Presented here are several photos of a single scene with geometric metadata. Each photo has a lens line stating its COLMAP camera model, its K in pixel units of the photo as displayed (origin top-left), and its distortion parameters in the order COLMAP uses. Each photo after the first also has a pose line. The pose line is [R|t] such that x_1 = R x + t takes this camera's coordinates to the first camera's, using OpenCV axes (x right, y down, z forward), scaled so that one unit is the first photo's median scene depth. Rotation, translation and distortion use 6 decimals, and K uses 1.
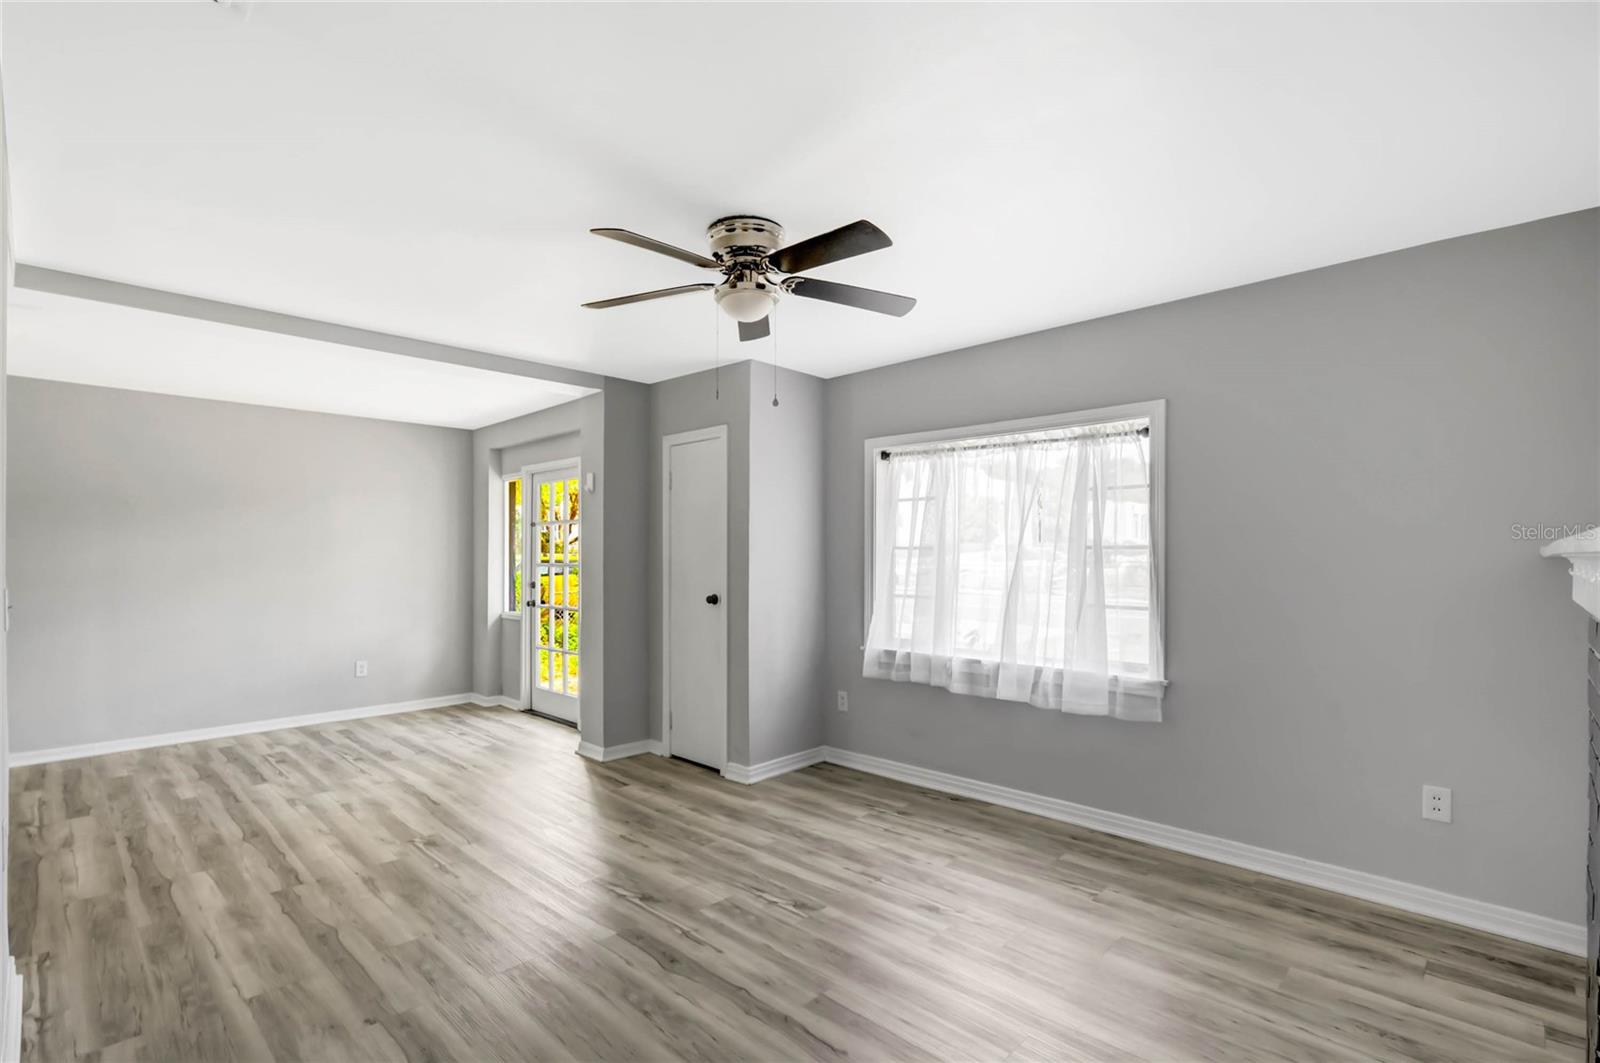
lens RADIAL K [[731.6, 0, 796.4], [0, 731.6, 558.0], [0, 0, 1]] dist [-0.003624, -0.000083]
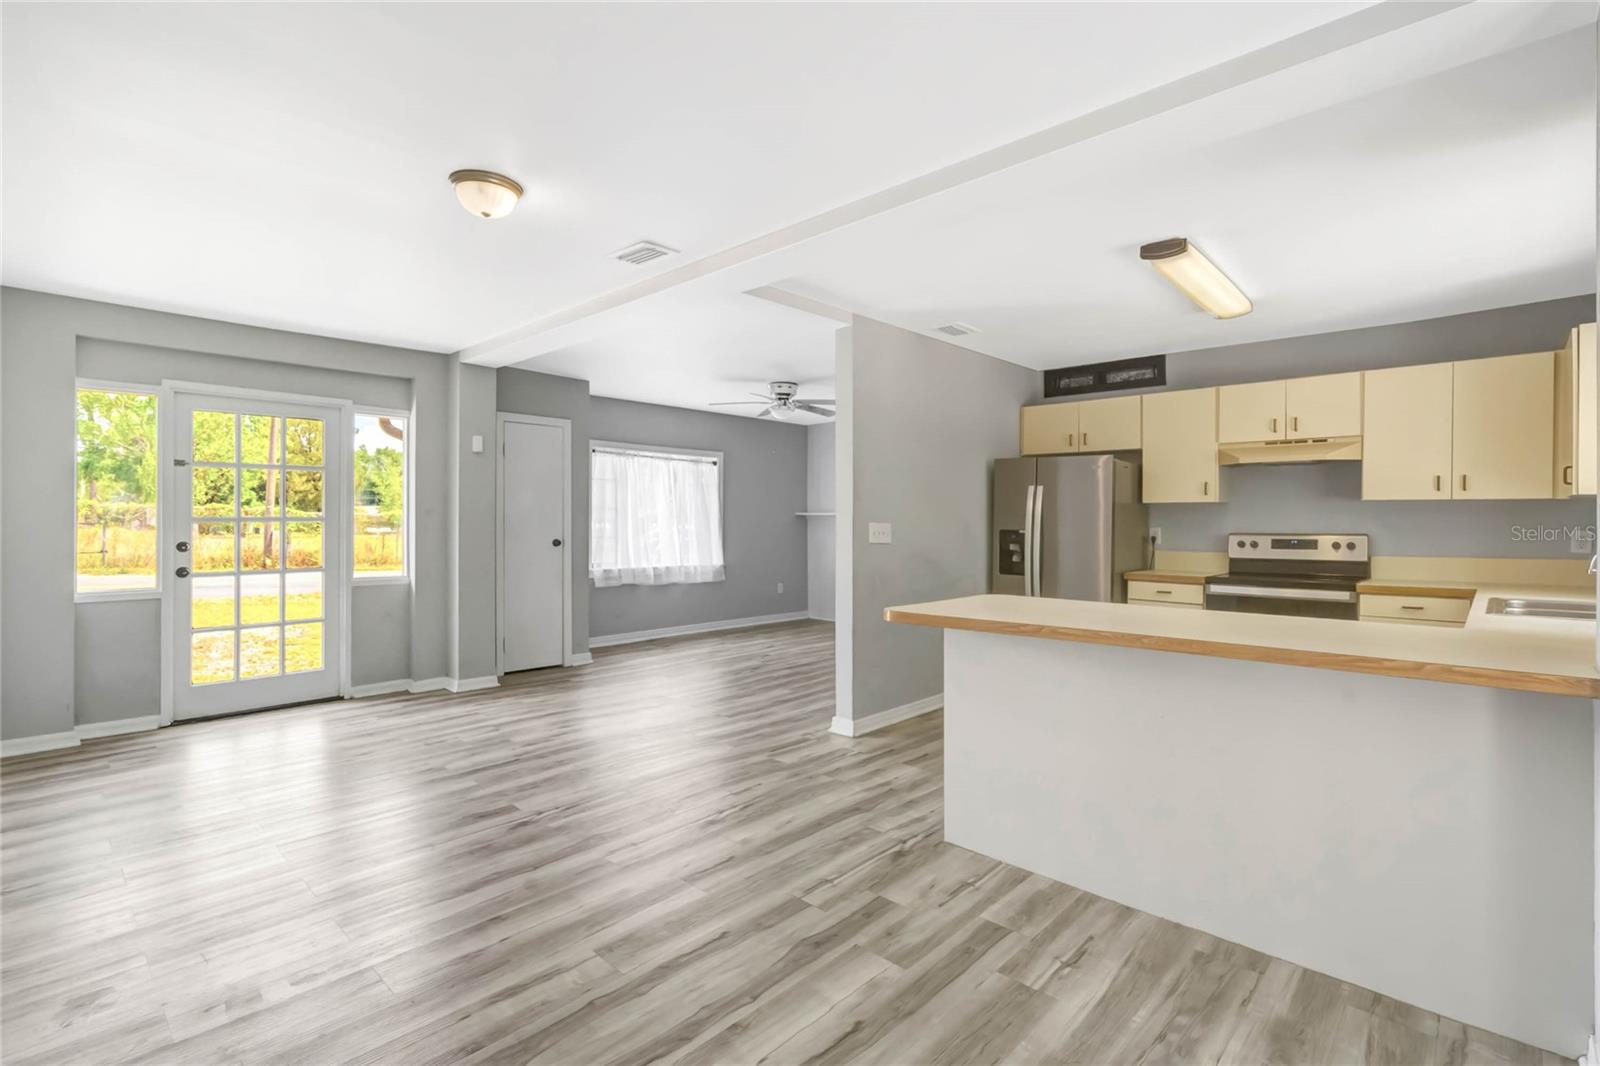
lens RADIAL K [[741.7, 0, 798.3], [0, 741.7, 523.1], [0, 0, 1]] dist [-0.003100, 0.000256]
pose [[-0.001537, -0.001448, 0.999998, -2.020869], [0.000480, 0.999999, 0.001449, 0.023446], [-0.999999, 0.000482, -0.001537, 0.729643]]
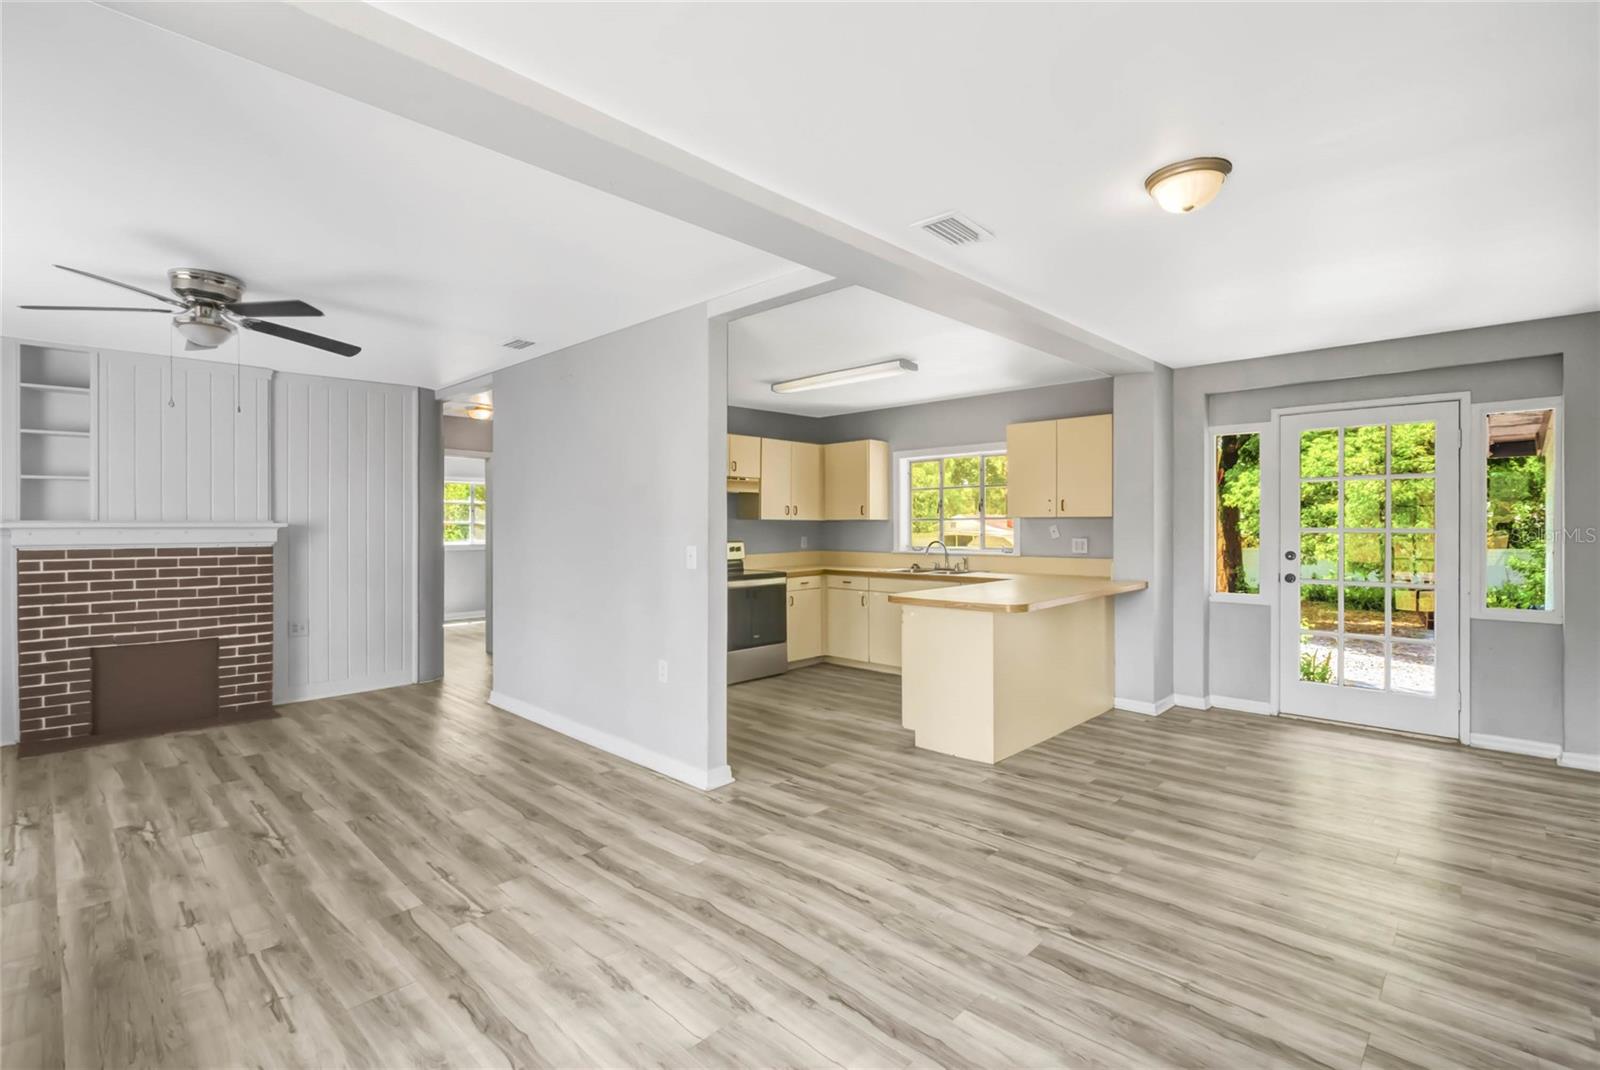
lens RADIAL K [[741.7, 0, 798.3], [0, 741.7, 525.1], [0, 0, 1]] dist [-0.003100, 0.000256]
pose [[-0.999990, 0.003637, 0.002539, -0.857758], [0.003648, 0.999985, 0.004186, -0.006790], [-0.002524, 0.004195, -0.999988, 1.771313]]
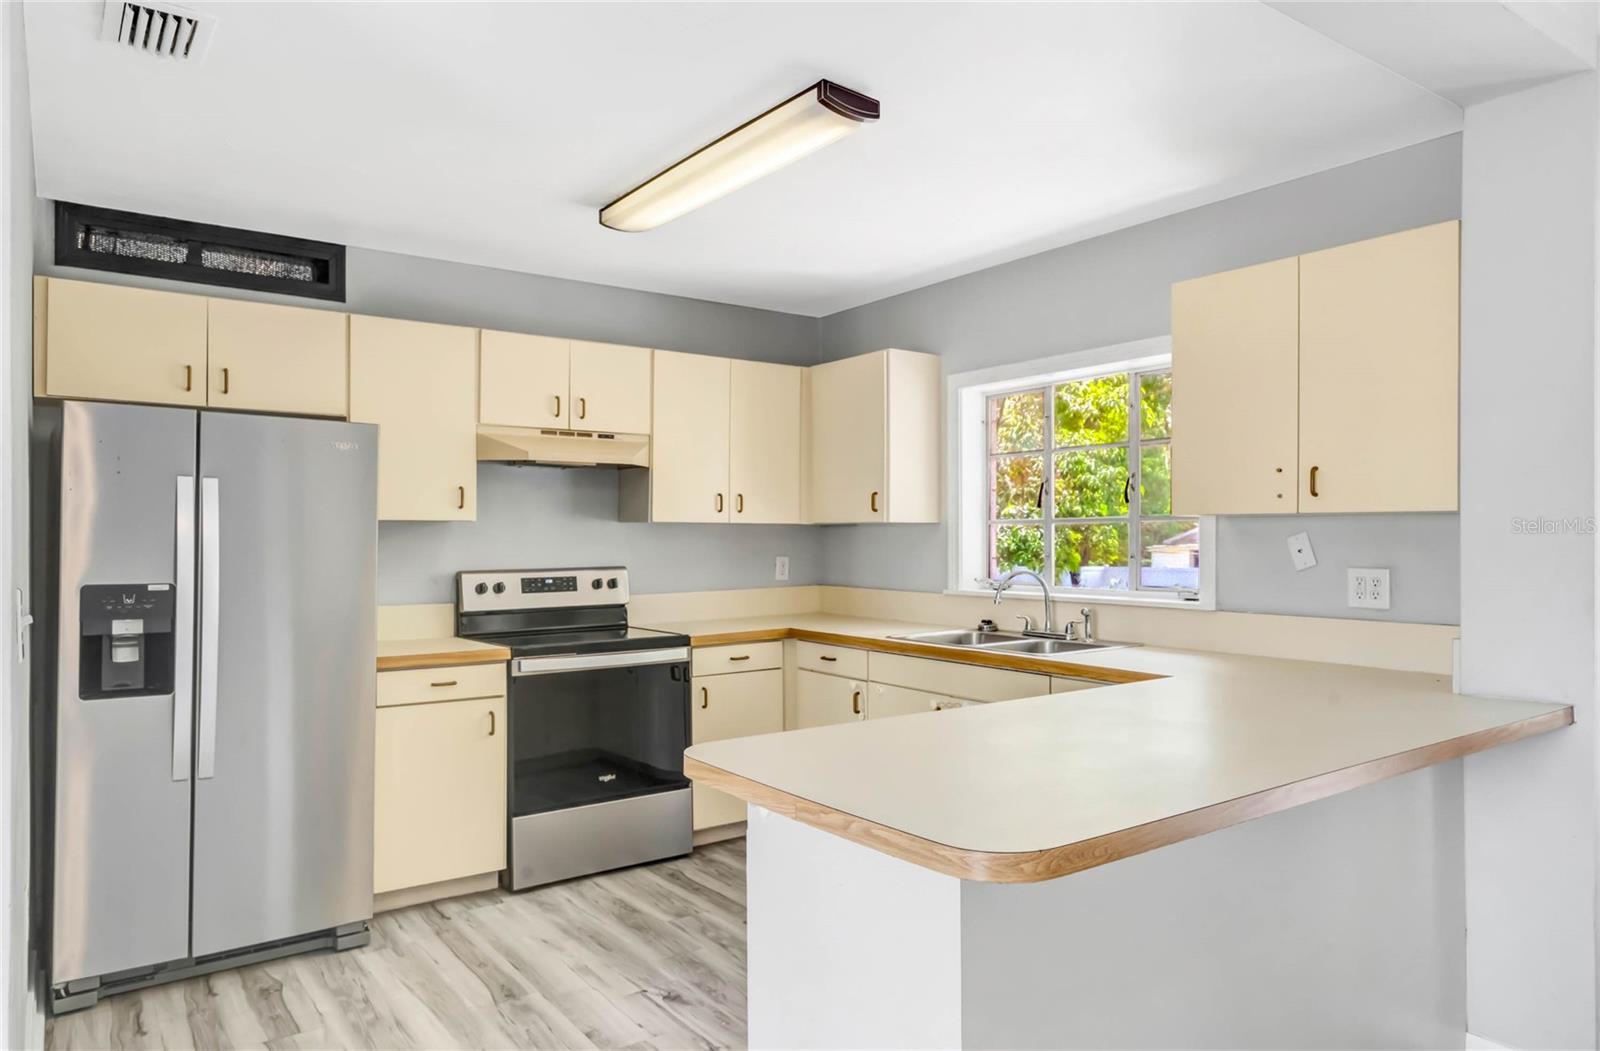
lens RADIAL K [[1037.5, 0, 808.1], [0, 1037.5, 528.8], [0, 0, 1]] dist [-0.000724, -0.000848]
pose [[-0.984772, 0.003420, 0.173815, -1.179979], [0.003510, 0.999994, 0.000210, -0.004508], [-0.173813, 0.000817, -0.984778, 1.035611]]
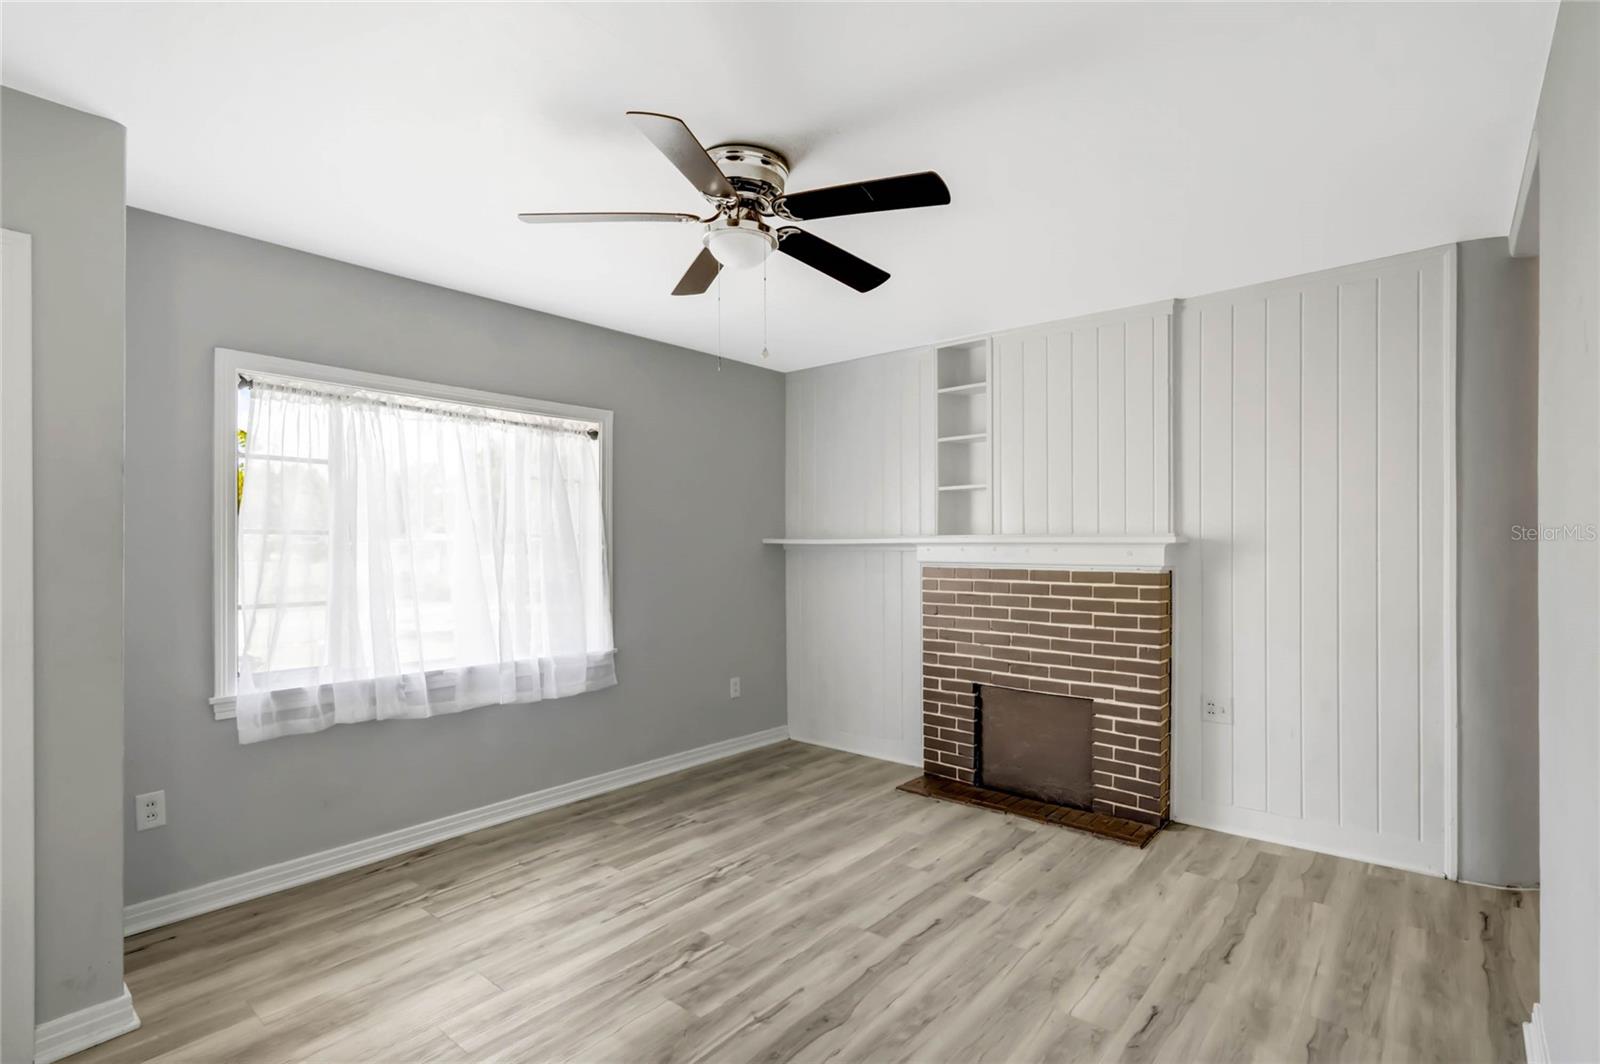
lens RADIAL K [[769.6, 0, 797.3], [0, 769.6, 541.3], [0, 0, 1]] dist [-0.001694, 0.000004]
pose [[-0.063067, 0.003794, 0.998002, -0.746302], [0.004546, 0.999983, -0.003515, -0.000985], [-0.997999, 0.004315, -0.063083, 0.764353]]
